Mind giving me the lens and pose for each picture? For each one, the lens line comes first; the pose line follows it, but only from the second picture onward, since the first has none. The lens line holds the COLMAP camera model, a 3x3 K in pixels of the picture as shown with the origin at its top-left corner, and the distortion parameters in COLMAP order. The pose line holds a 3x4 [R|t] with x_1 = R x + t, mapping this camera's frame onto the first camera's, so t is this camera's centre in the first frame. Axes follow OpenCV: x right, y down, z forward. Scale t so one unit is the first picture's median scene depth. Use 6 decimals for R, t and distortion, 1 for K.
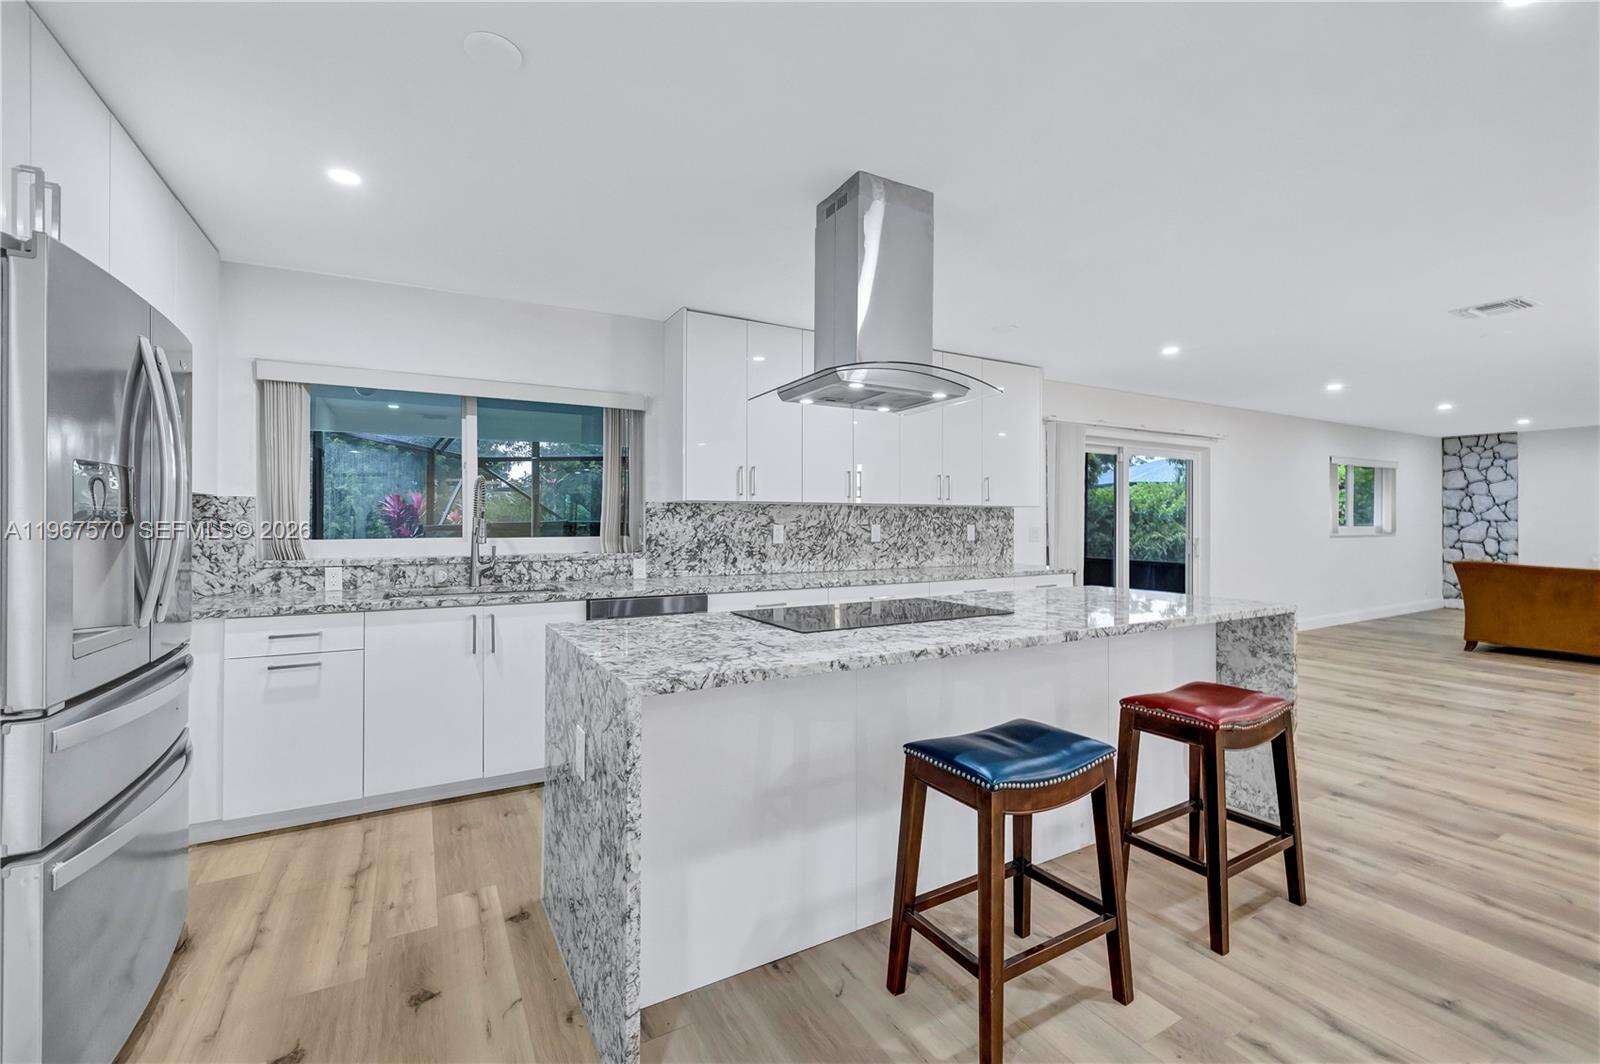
lens RADIAL K [[683.8, 0, 798.9], [0, 683.8, 525.9], [0, 0, 1]] dist [-0.000817, 0.000002]
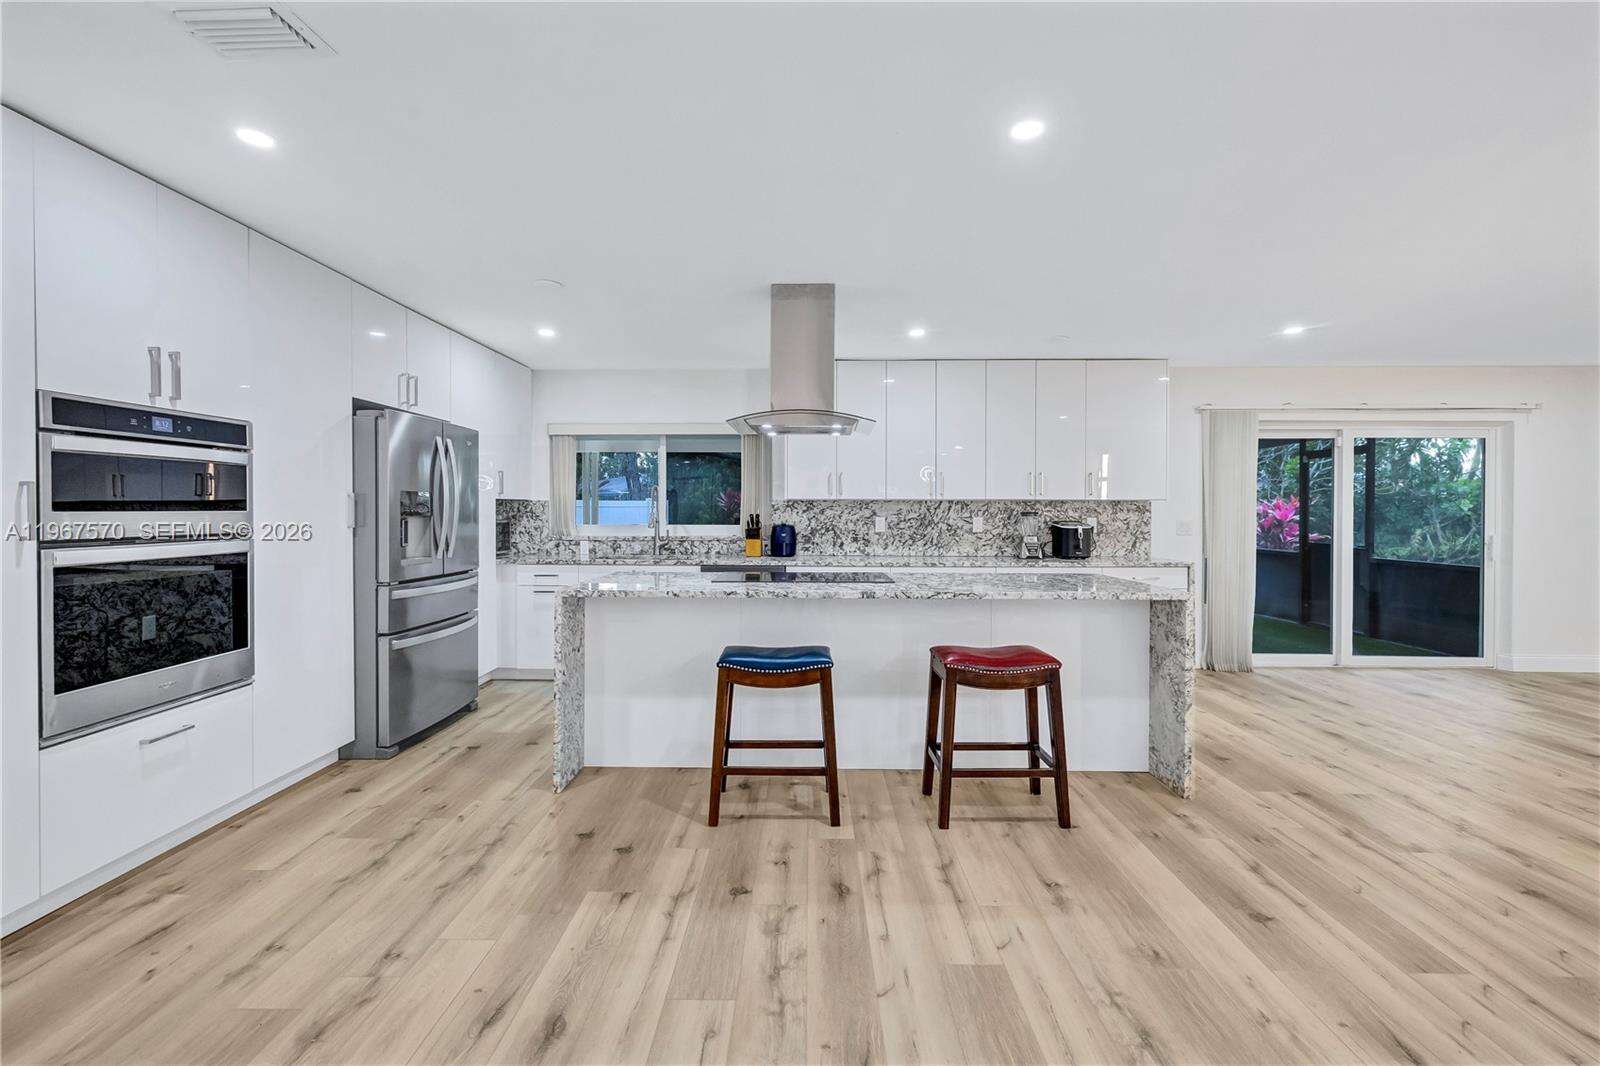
lens RADIAL K [[683.8, 0, 806.3], [0, 683.8, 527.7], [0, 0, 1]] dist [-0.000817, 0.000002]
pose [[0.863011, 0.011736, -0.505049, 0.503529], [-0.004440, 0.999868, 0.015648, -0.001050], [0.505166, -0.011262, 0.862949, -0.152148]]
